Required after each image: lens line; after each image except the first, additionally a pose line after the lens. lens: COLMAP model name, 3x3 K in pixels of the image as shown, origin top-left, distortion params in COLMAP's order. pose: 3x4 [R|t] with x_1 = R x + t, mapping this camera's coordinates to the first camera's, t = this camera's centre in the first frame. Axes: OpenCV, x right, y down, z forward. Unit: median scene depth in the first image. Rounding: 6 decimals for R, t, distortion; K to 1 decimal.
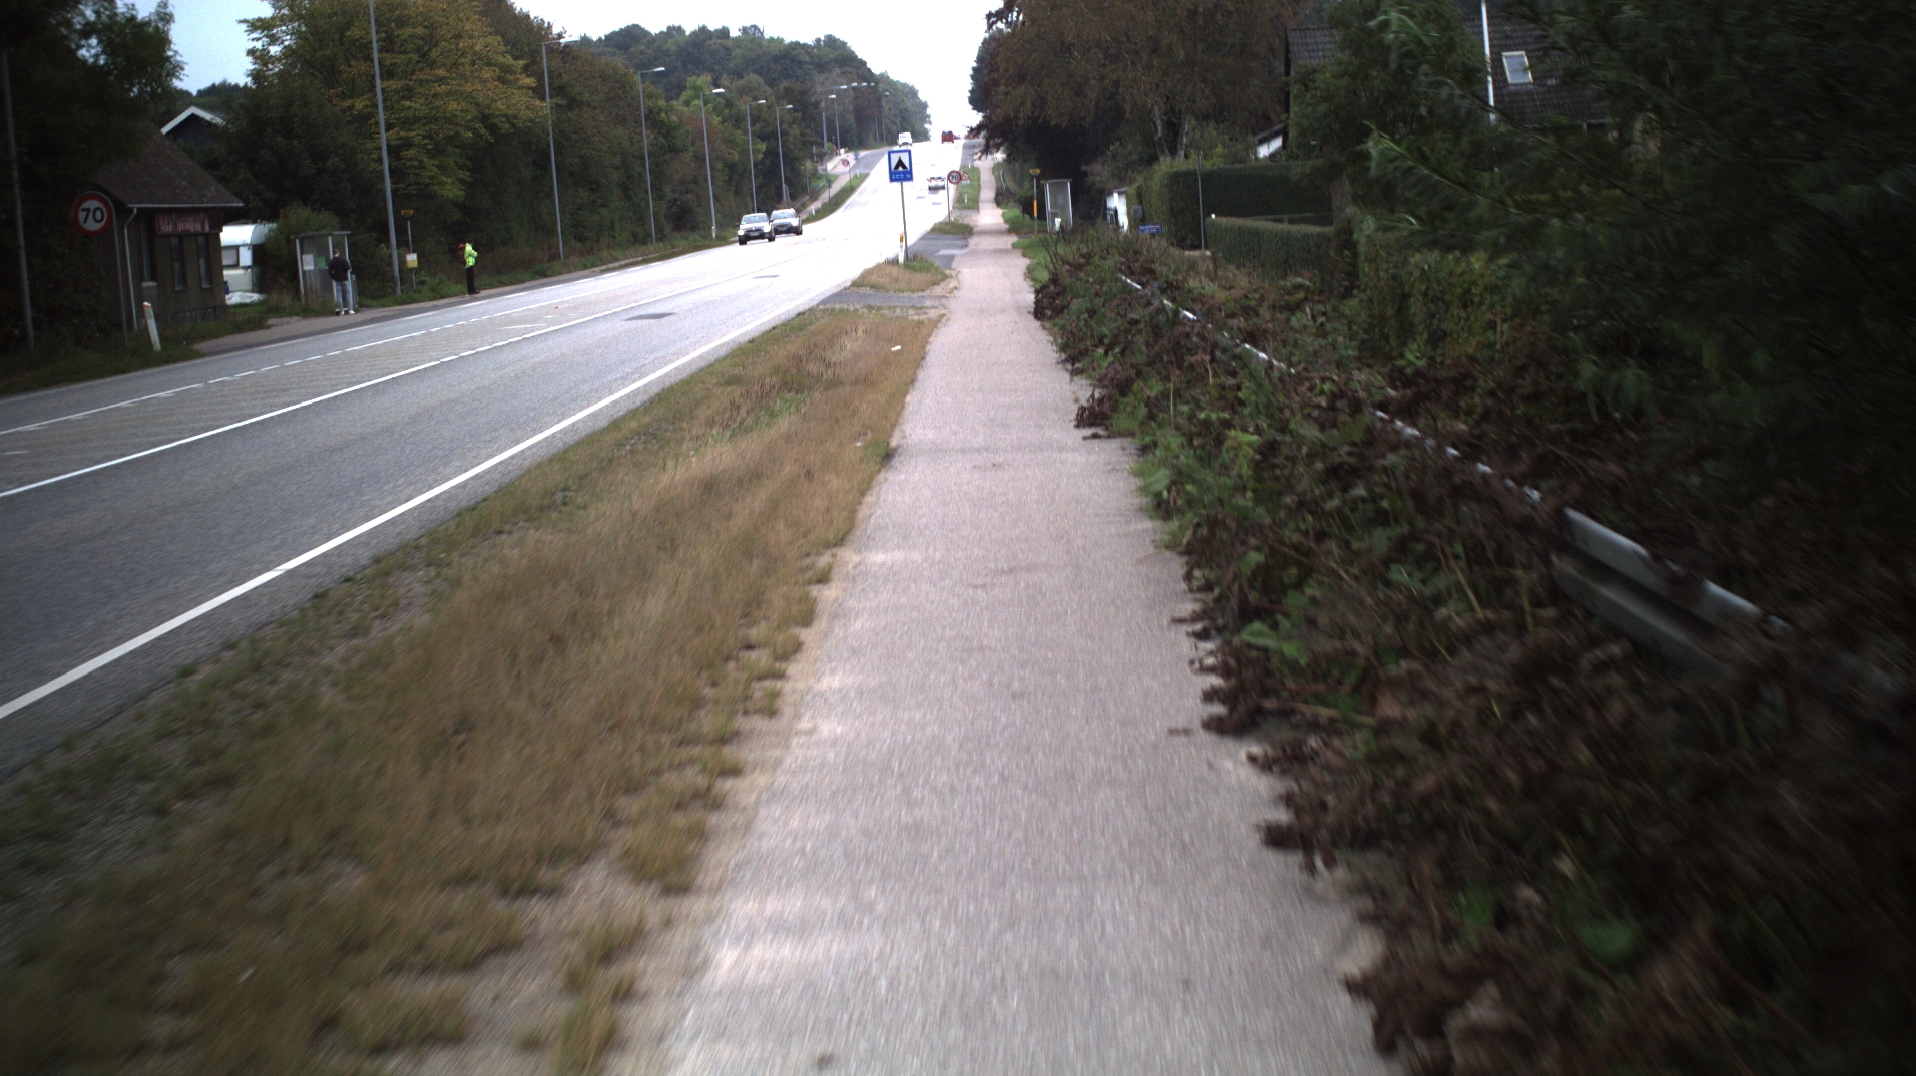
lens RADIAL K [[3774.7, 0, 958.0], [0, 3774.7, 538.0], [0, 0, 1]] dist [-0.231365, -0.001889]
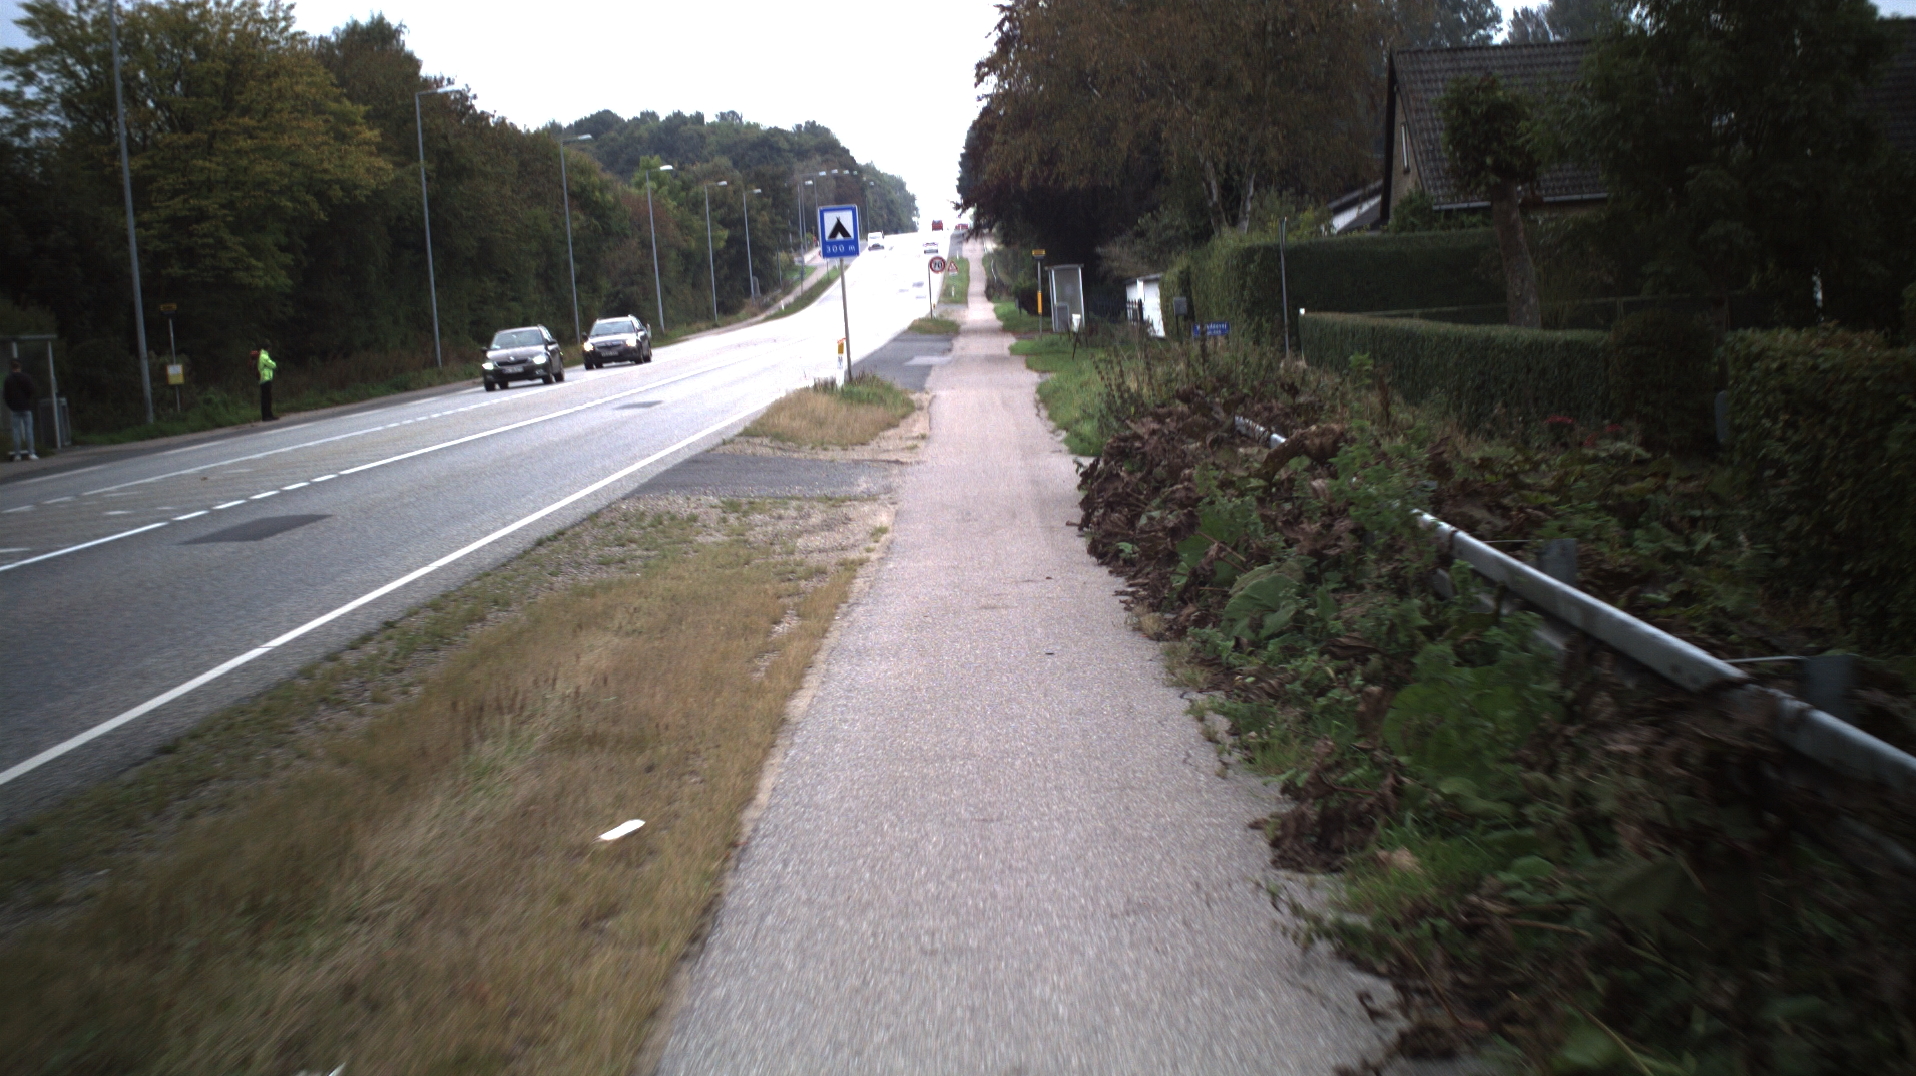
lens RADIAL K [[3774.7, 0, 958.0], [0, 3774.7, 538.0], [0, 0, 1]] dist [-0.231365, -0.001889]
pose [[0.999995, -0.001505, 0.002674, 0.002079], [0.001572, 0.999682, -0.025169, -0.023340], [-0.002635, 0.025173, 0.999680, 0.272833]]
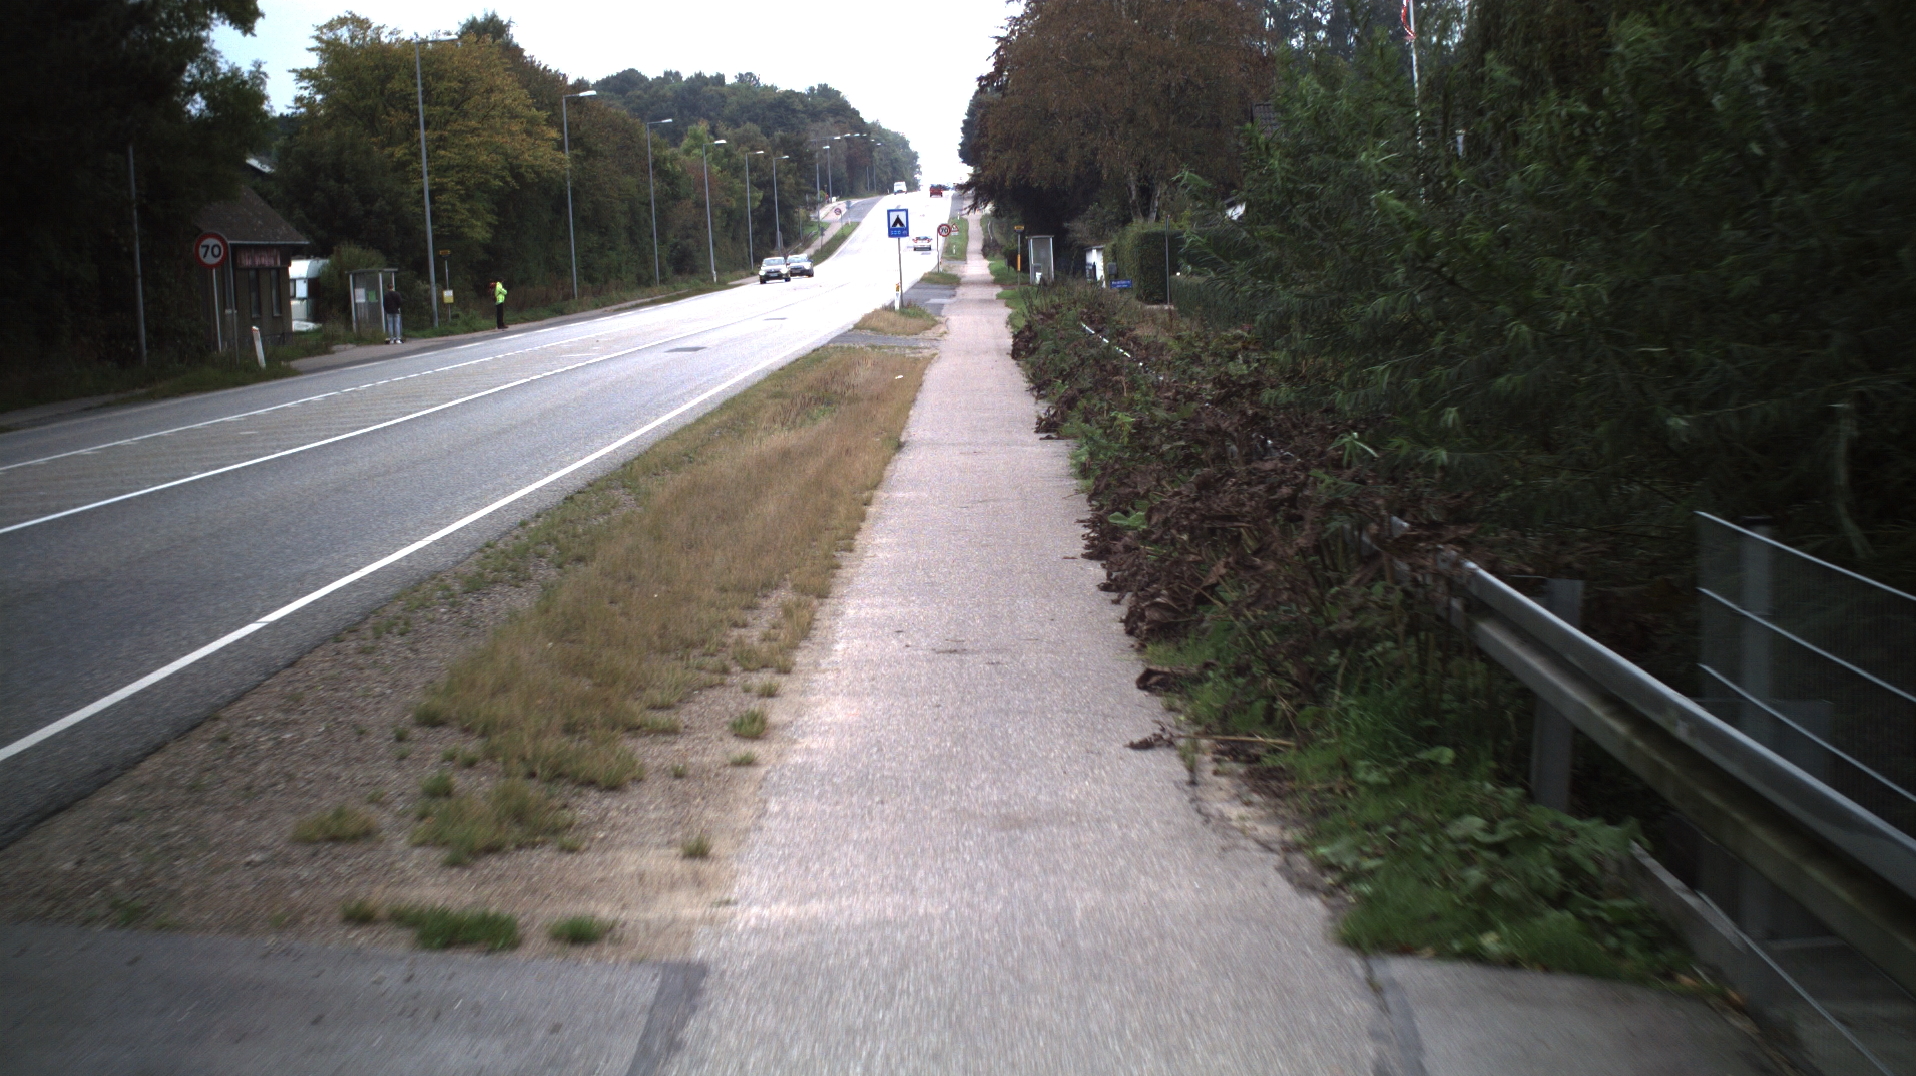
lens RADIAL K [[3774.7, 0, 958.0], [0, 3774.7, 538.0], [0, 0, 1]] dist [-0.231365, -0.001889]
pose [[0.999701, 0.023898, 0.005174, -0.000736], [-0.023830, 0.999632, -0.012960, 0.006858], [-0.005482, 0.012833, 0.999903, -0.091356]]
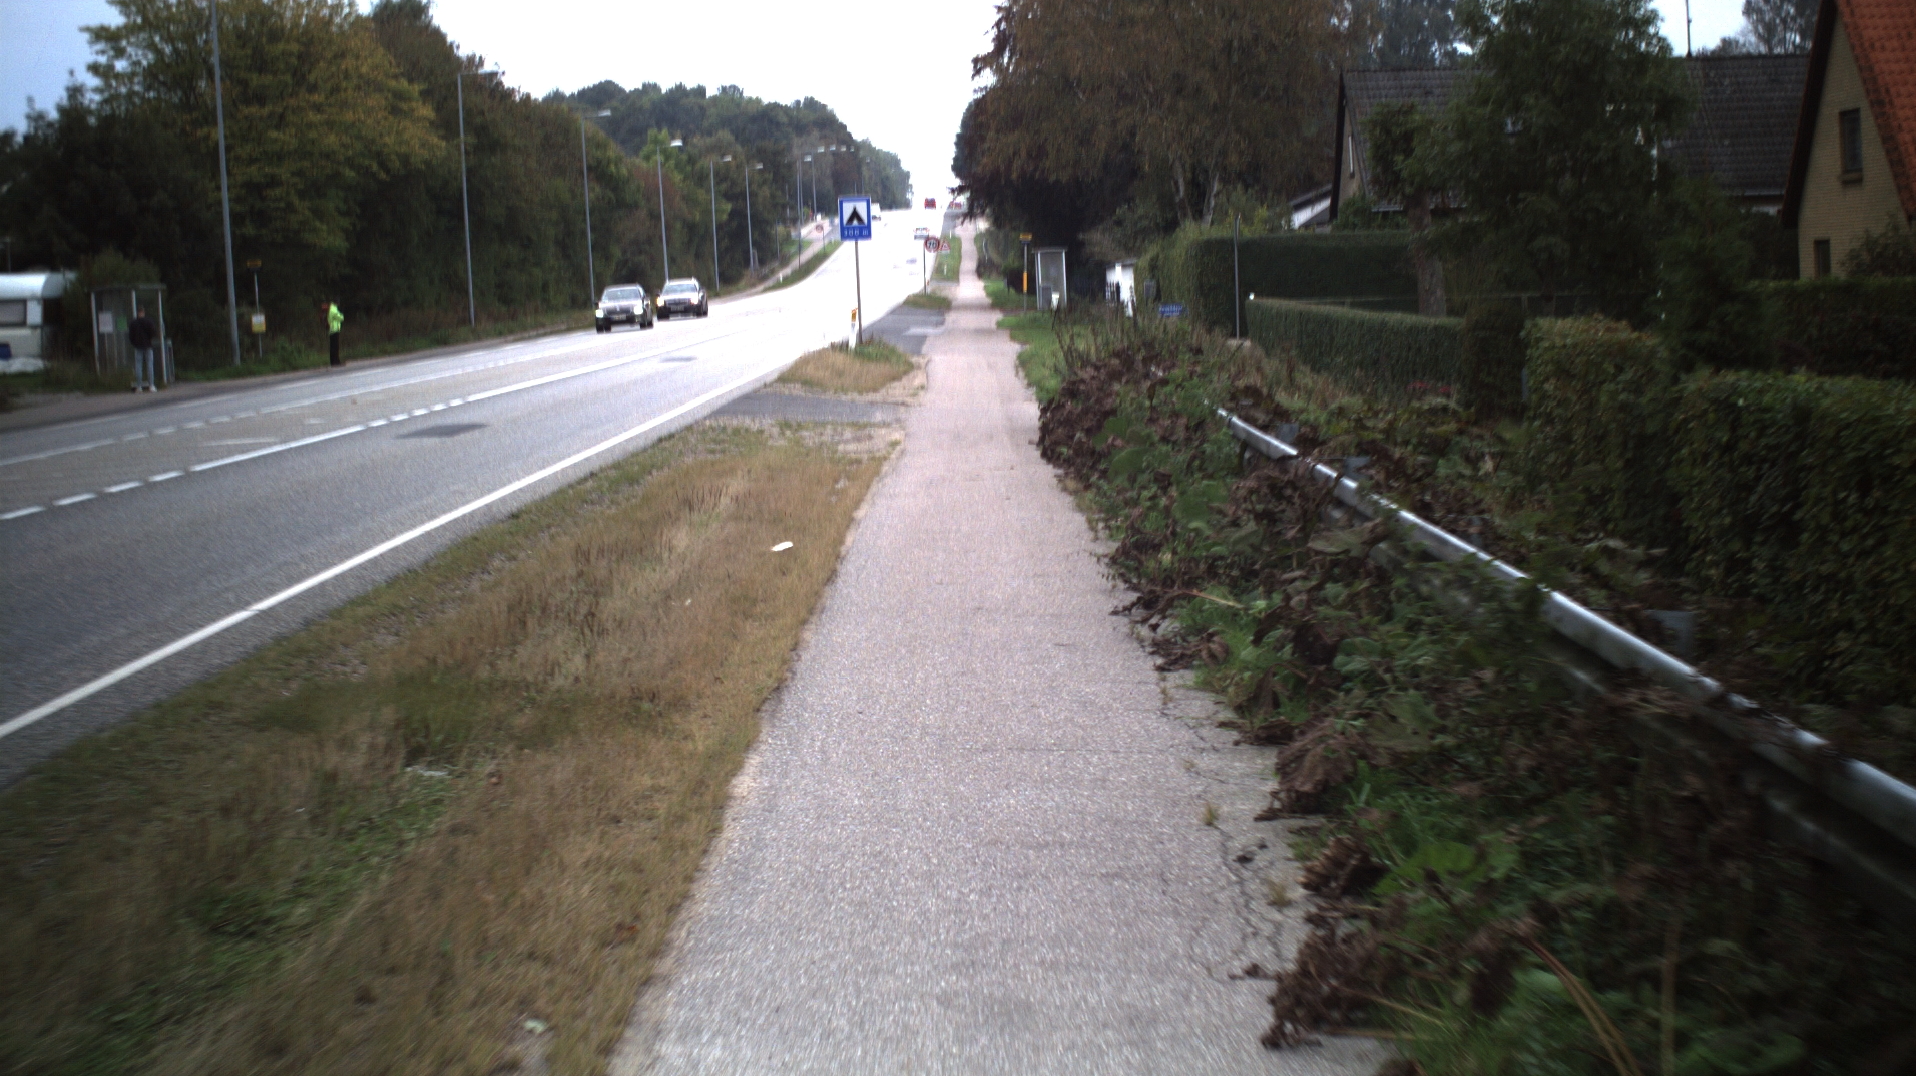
lens RADIAL K [[3774.7, 0, 958.0], [0, 3774.7, 538.0], [0, 0, 1]] dist [-0.231365, -0.001889]
pose [[0.999581, 0.028040, 0.007128, 0.001234], [-0.027900, 0.999428, -0.019122, -0.015528], [-0.007661, 0.018915, 0.999792, 0.181949]]
